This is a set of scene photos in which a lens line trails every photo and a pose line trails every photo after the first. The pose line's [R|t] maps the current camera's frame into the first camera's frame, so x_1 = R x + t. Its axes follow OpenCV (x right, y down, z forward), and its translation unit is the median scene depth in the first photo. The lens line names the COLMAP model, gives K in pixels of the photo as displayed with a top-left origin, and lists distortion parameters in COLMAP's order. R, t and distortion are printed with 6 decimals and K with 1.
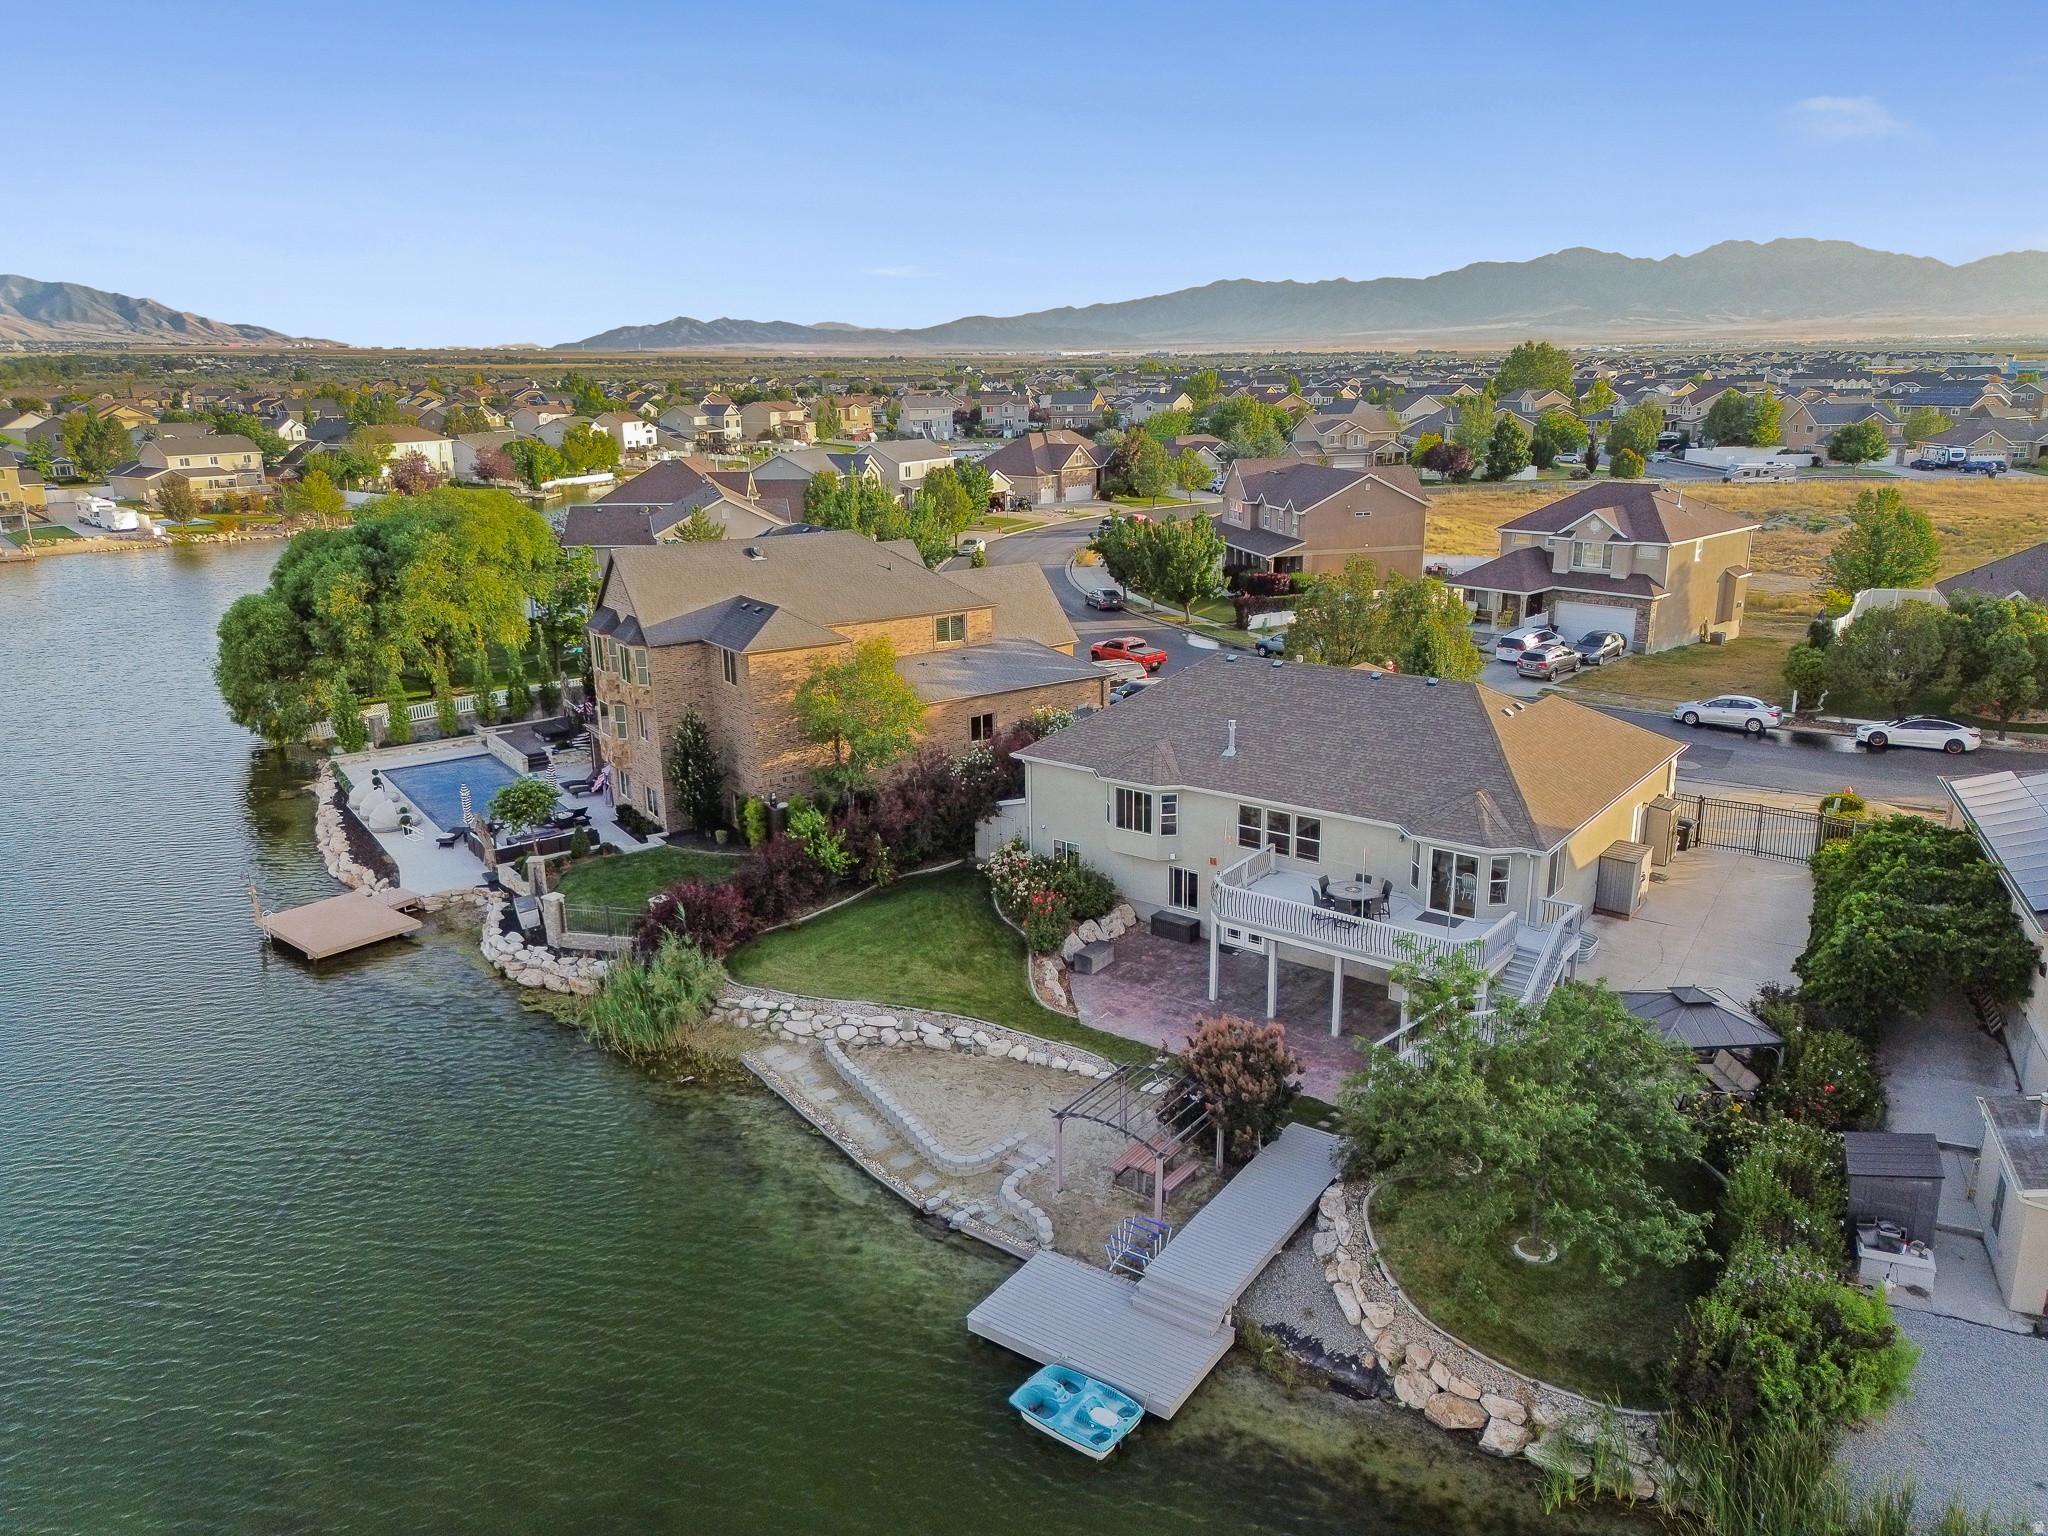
lens RADIAL K [[1465.4, 0, 1024.0], [0, 1465.4, 768.0], [0, 0, 1]] dist [0.077640, -0.079938]
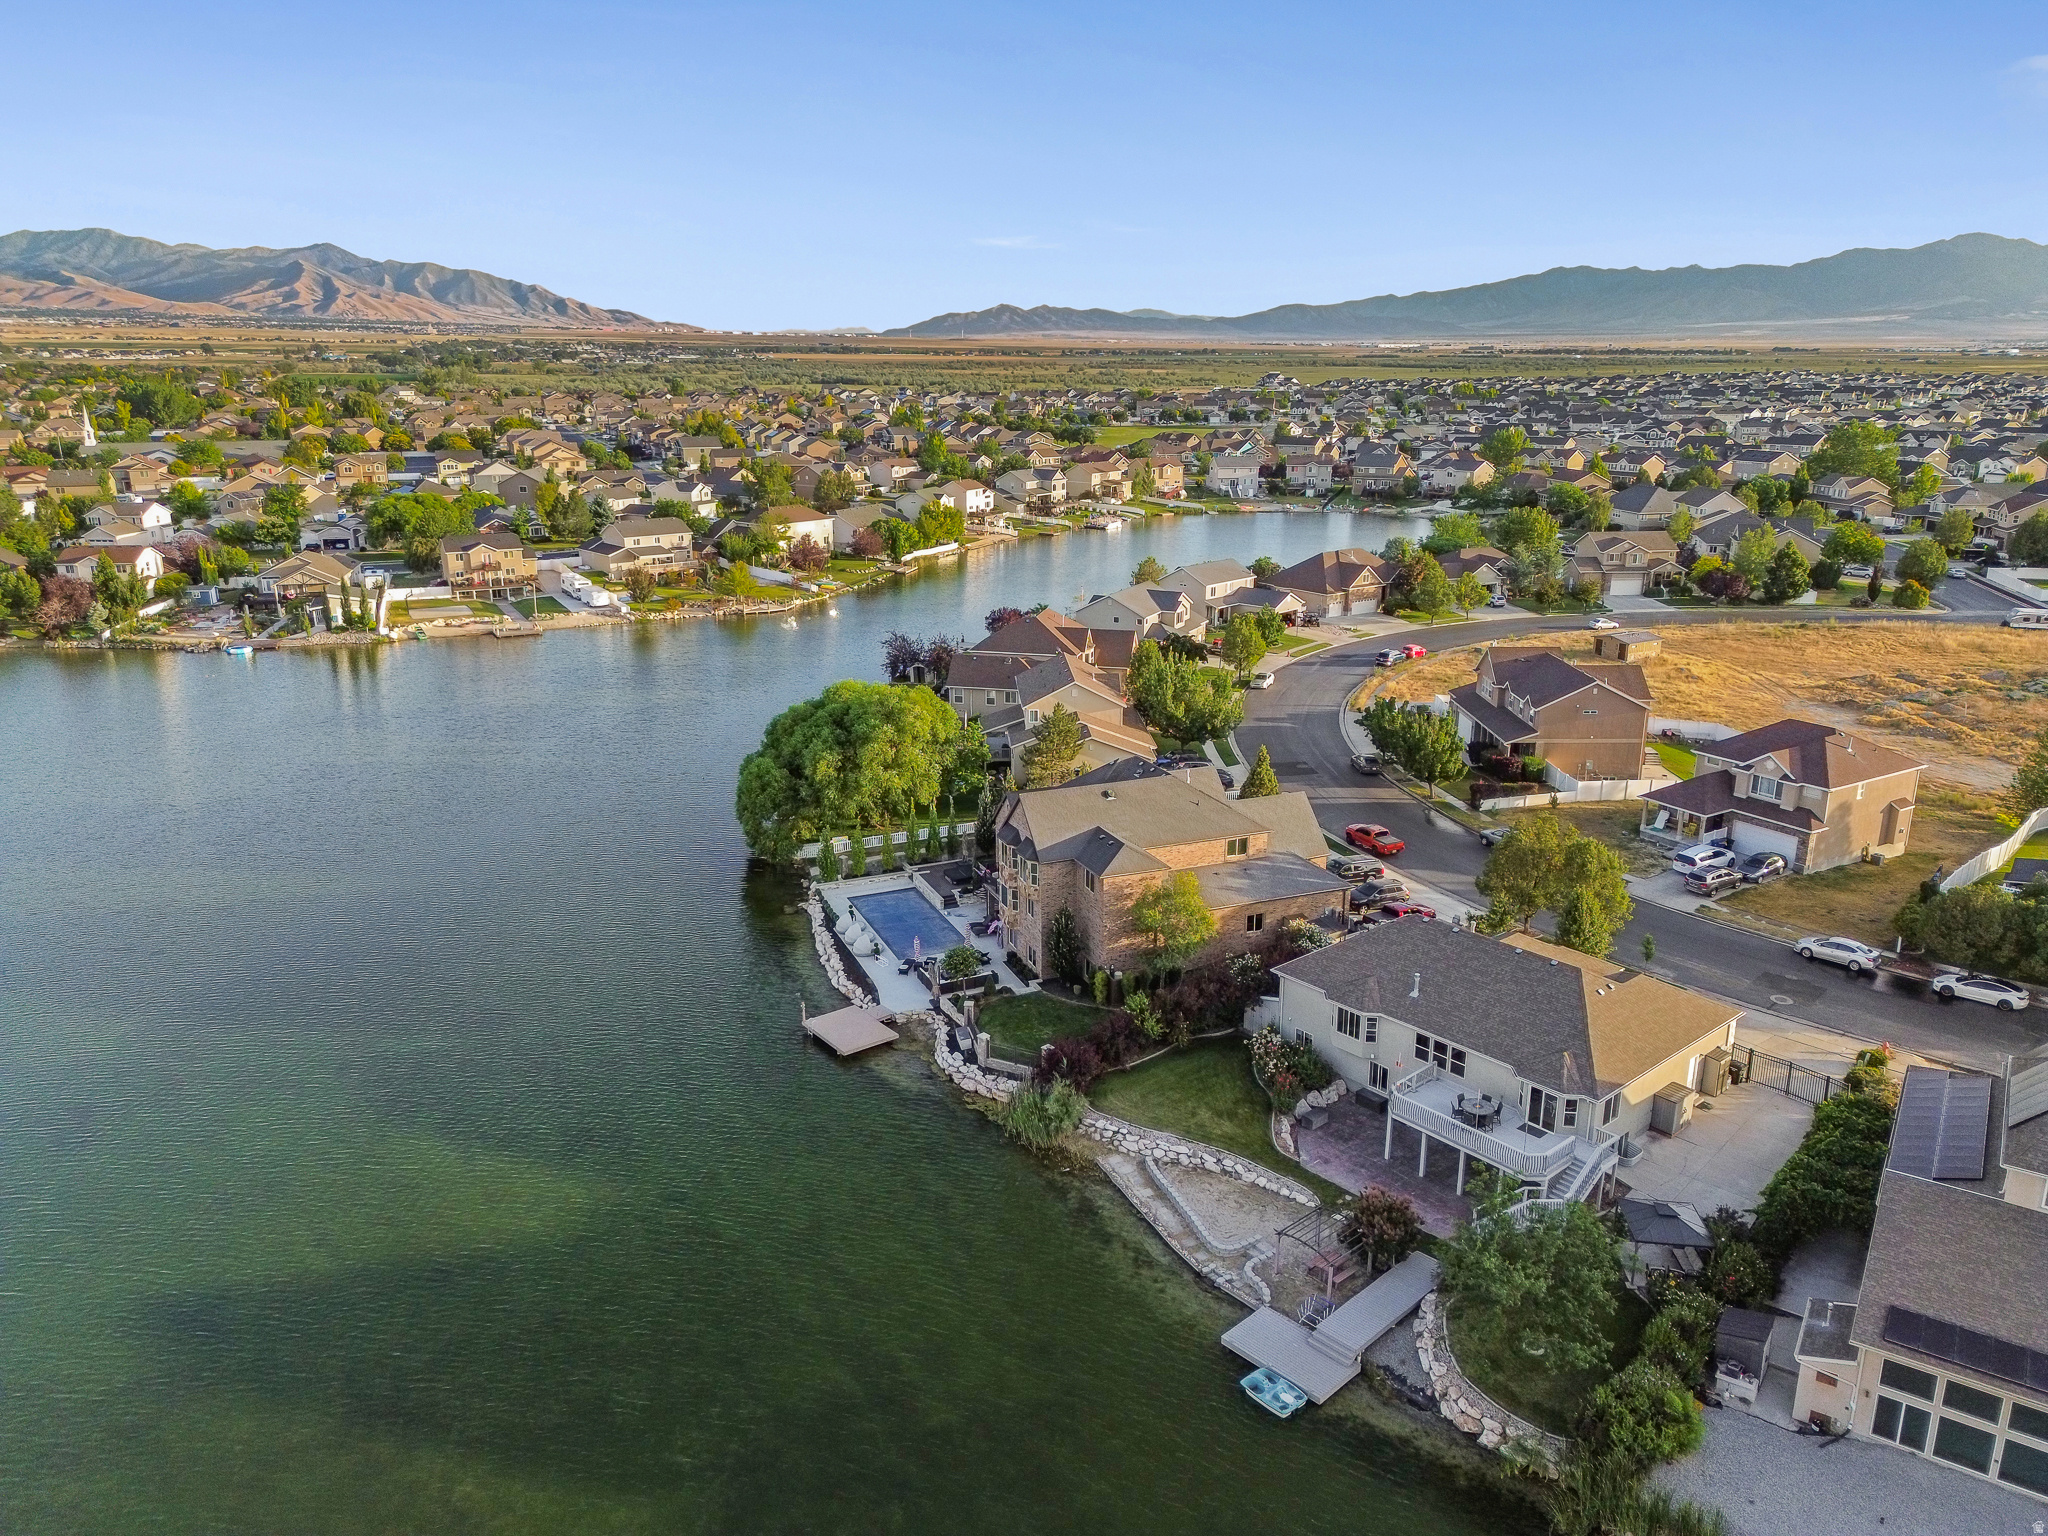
lens RADIAL K [[1442.8, 0, 1019.8], [0, 1442.8, 771.1], [0, 0, 1]] dist [0.068764, -0.059461]
pose [[0.978417, 0.071246, -0.193968, 0.011629], [-0.069128, 0.997451, 0.017674, -0.214346], [0.194733, -0.003884, 0.980849, -0.514890]]
